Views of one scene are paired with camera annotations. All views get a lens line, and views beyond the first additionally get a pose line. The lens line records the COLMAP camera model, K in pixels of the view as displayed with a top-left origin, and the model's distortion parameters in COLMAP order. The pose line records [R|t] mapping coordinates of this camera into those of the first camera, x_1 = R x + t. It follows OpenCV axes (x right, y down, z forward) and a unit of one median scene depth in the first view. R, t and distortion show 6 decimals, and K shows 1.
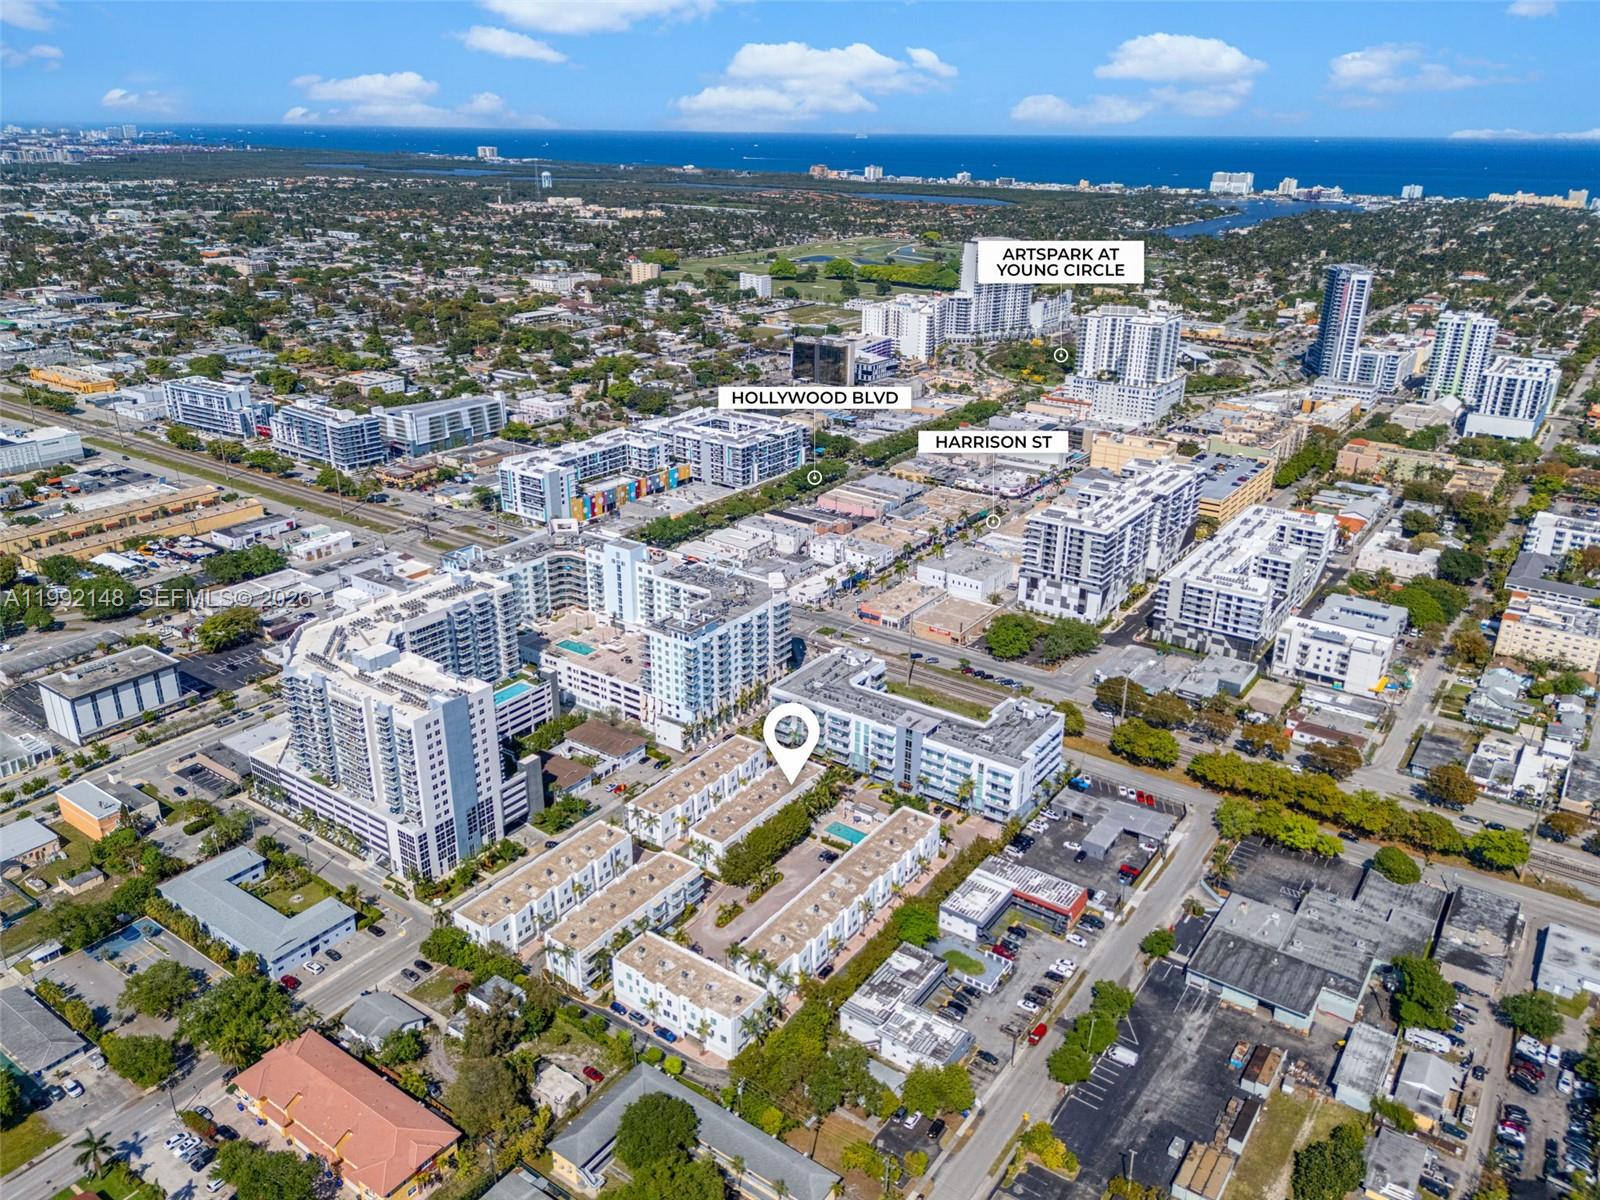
lens RADIAL K [[1171.3, 0, 799.9], [0, 1171.3, 592.9], [0, 0, 1]] dist [0.073117, -0.070203]
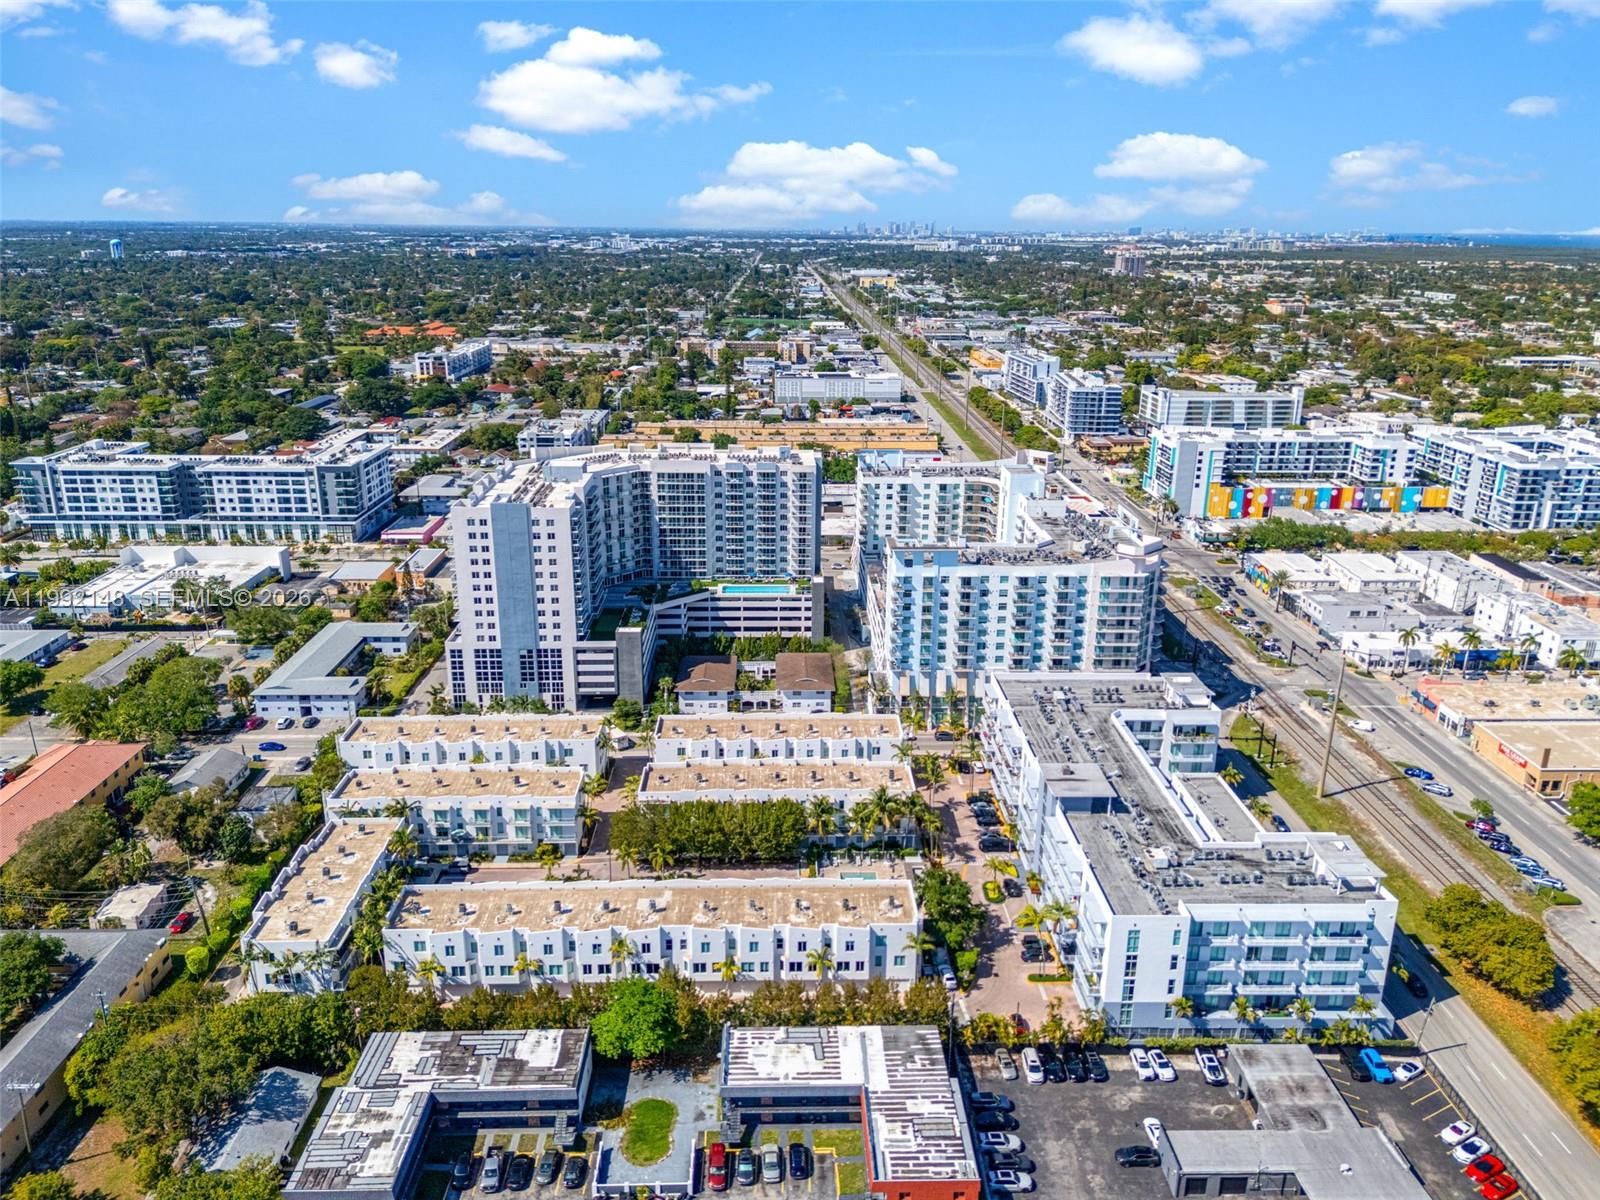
lens RADIAL K [[1171.3, 0, 806.0], [0, 1171.3, 598.0], [0, 0, 1]] dist [0.073117, -0.070203]
pose [[0.602227, 0.238355, -0.761912, 0.439290], [-0.297314, 0.952696, 0.063038, 0.035852], [0.740896, 0.188564, 0.644606, 0.578313]]
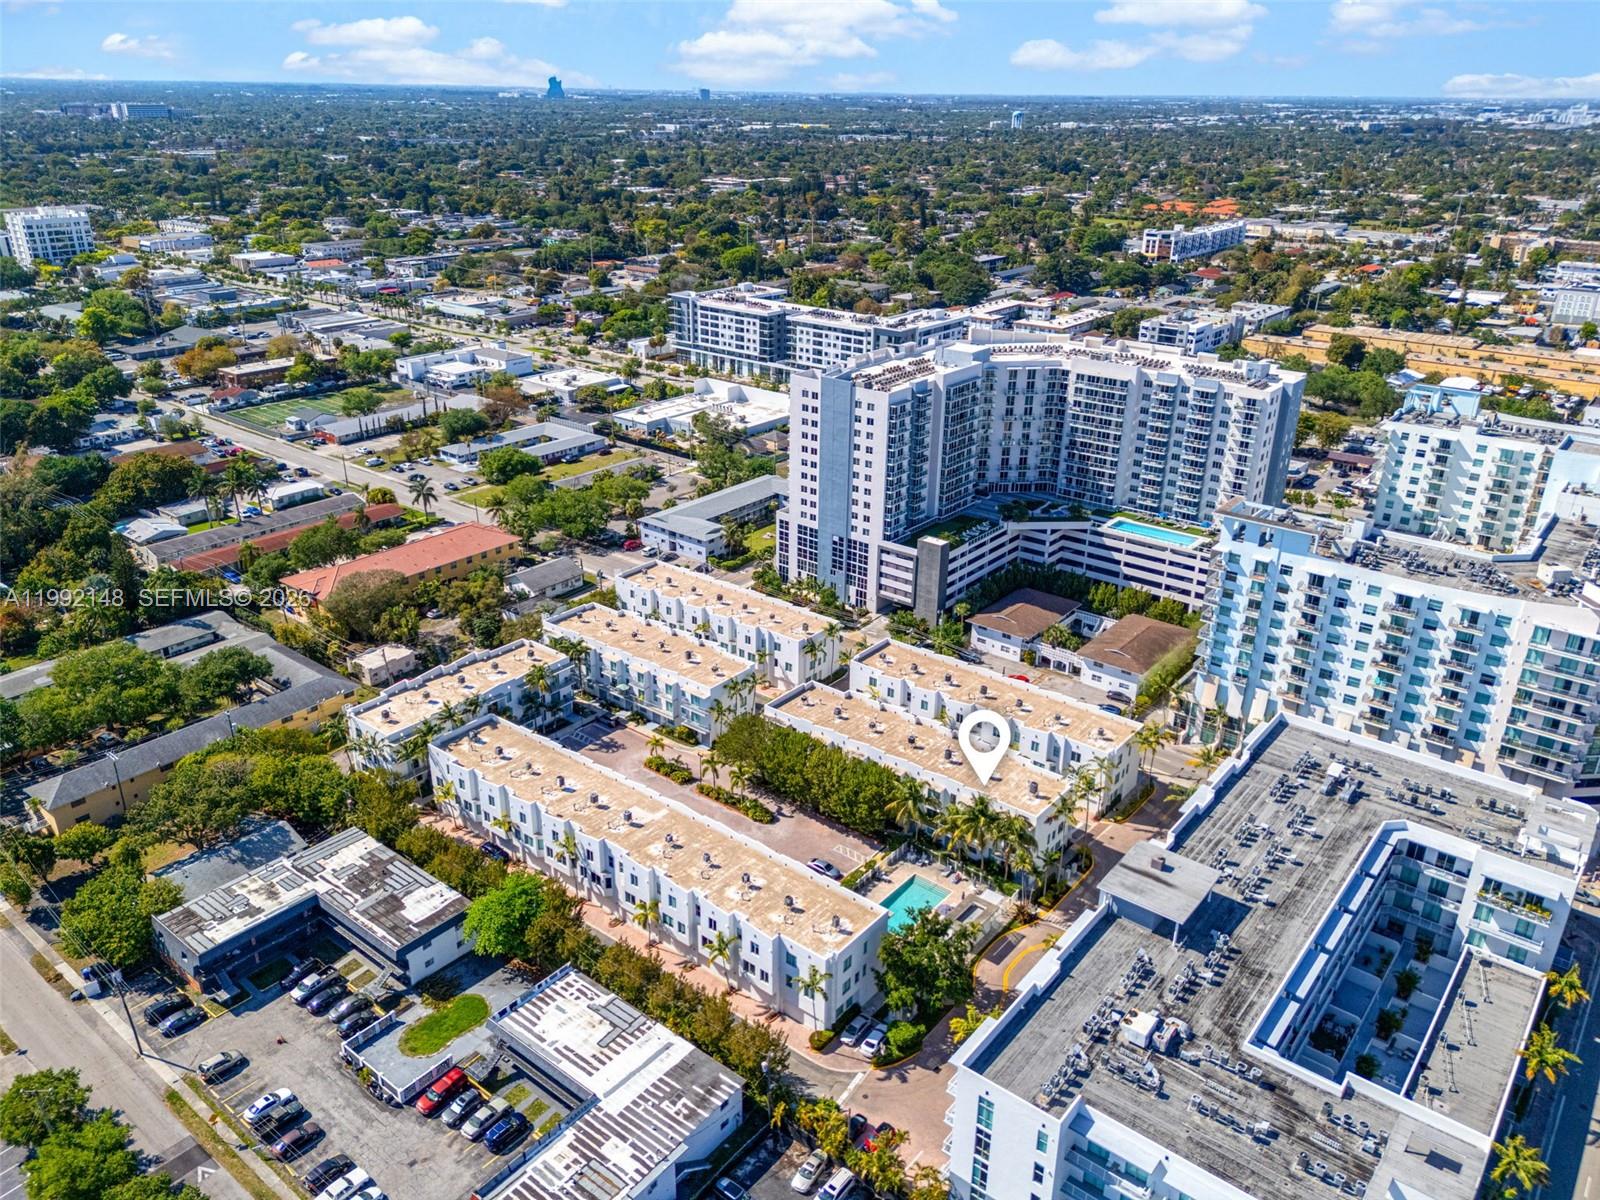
lens RADIAL K [[1171.3, 0, 802.3], [0, 1171.3, 605.1], [0, 0, 1]] dist [0.073117, -0.070203]
pose [[-0.059426, 0.392527, -0.917819, 0.438487], [-0.378470, 0.841937, 0.384580, -0.067547], [0.923704, 0.370221, 0.098527, 0.875369]]
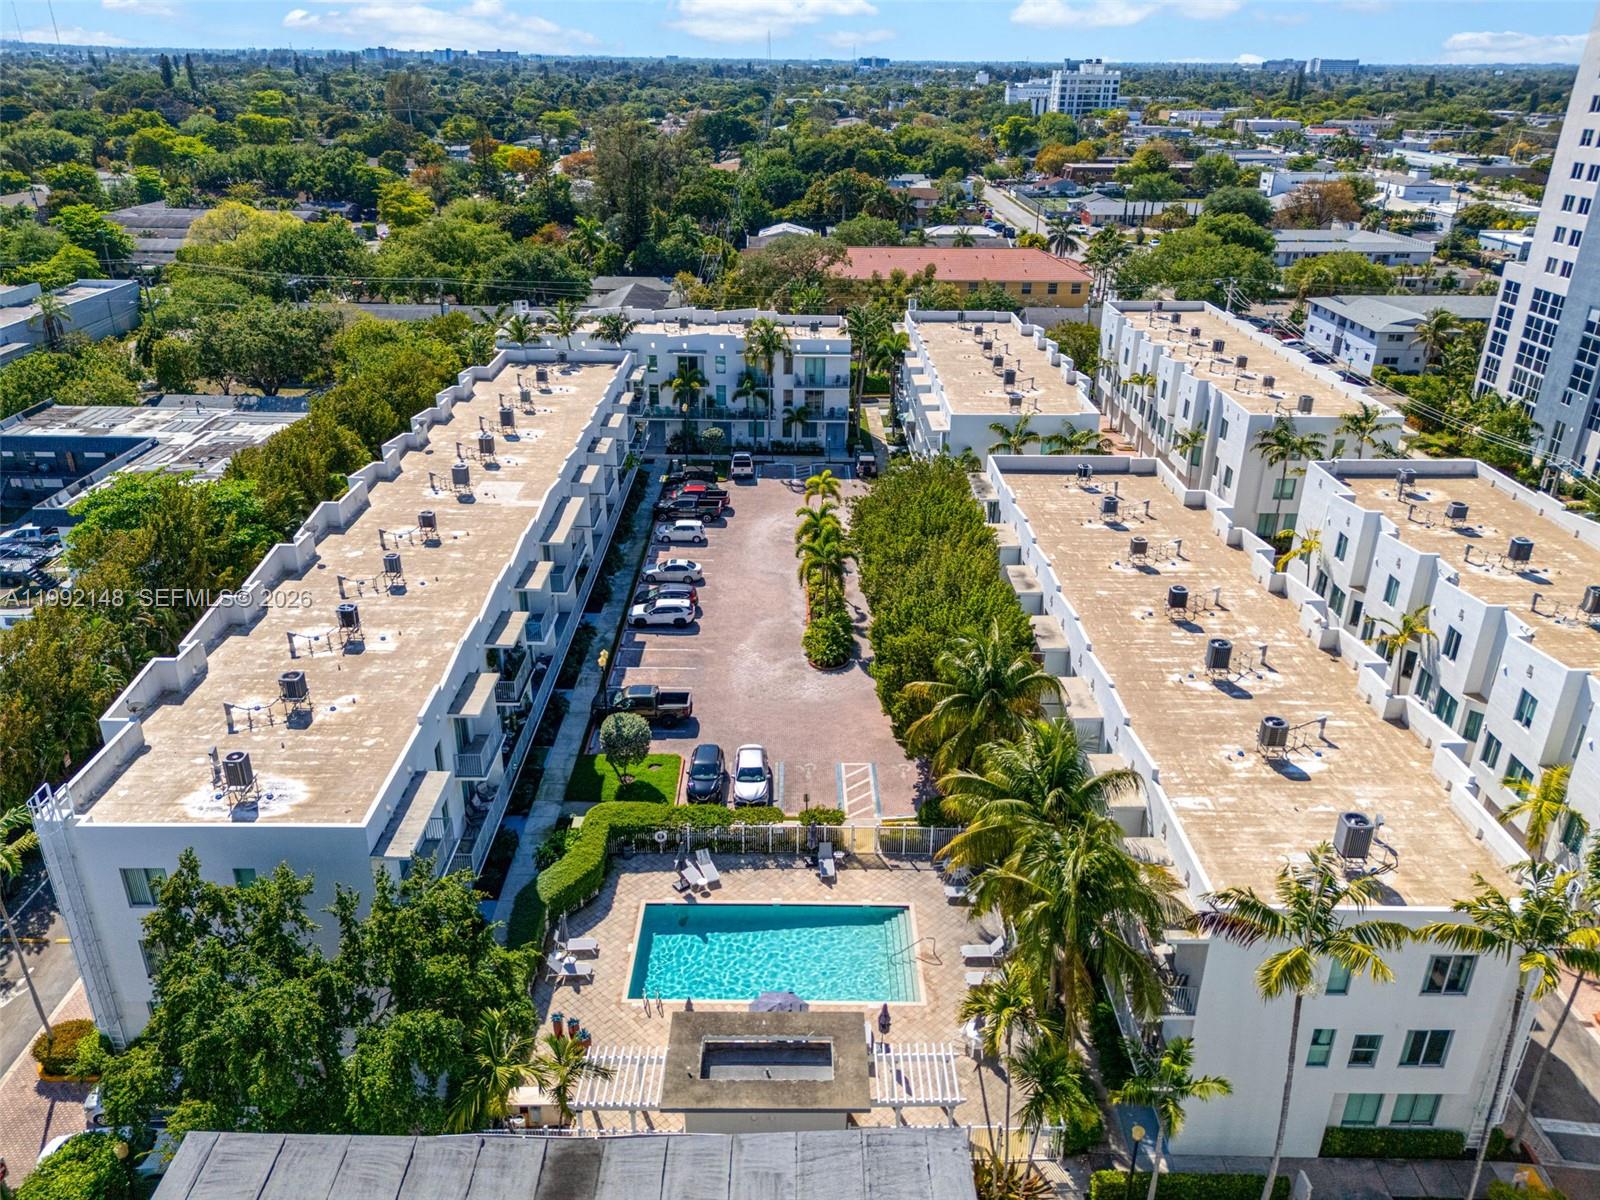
lens RADIAL K [[1171.3, 0, 799.0], [0, 1171.3, 604.7], [0, 0, 1]] dist [0.073117, -0.070203]
pose [[-0.813396, 0.226730, -0.535706, 0.111477], [-0.231791, 0.718322, 0.655962, 0.067181], [0.533536, 0.657729, -0.531726, 1.065270]]
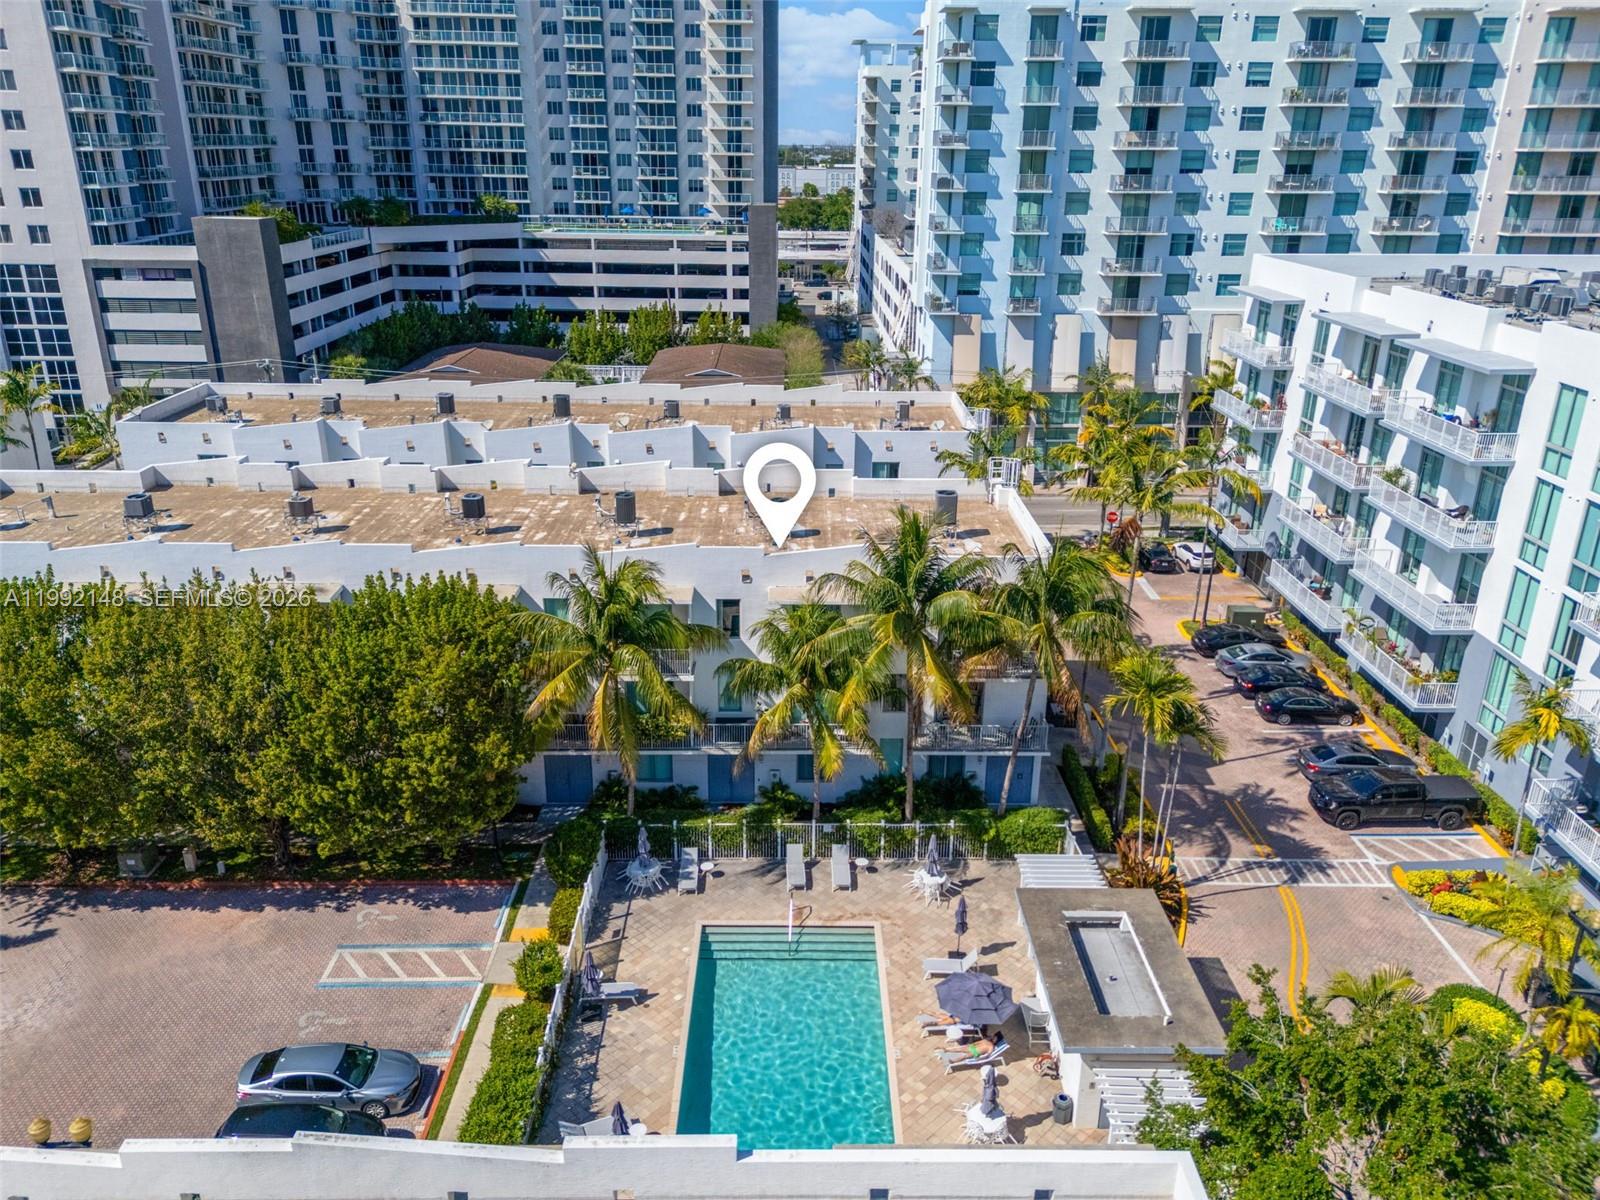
lens RADIAL K [[1171.3, 0, 801.5], [0, 1171.3, 602.8], [0, 0, 1]] dist [0.073117, -0.070203]
pose [[0.588683, 0.289286, -0.754829, 0.110958], [-0.301455, 0.944977, 0.127057, 0.152558], [0.750052, 0.152751, 0.643498, 0.932604]]
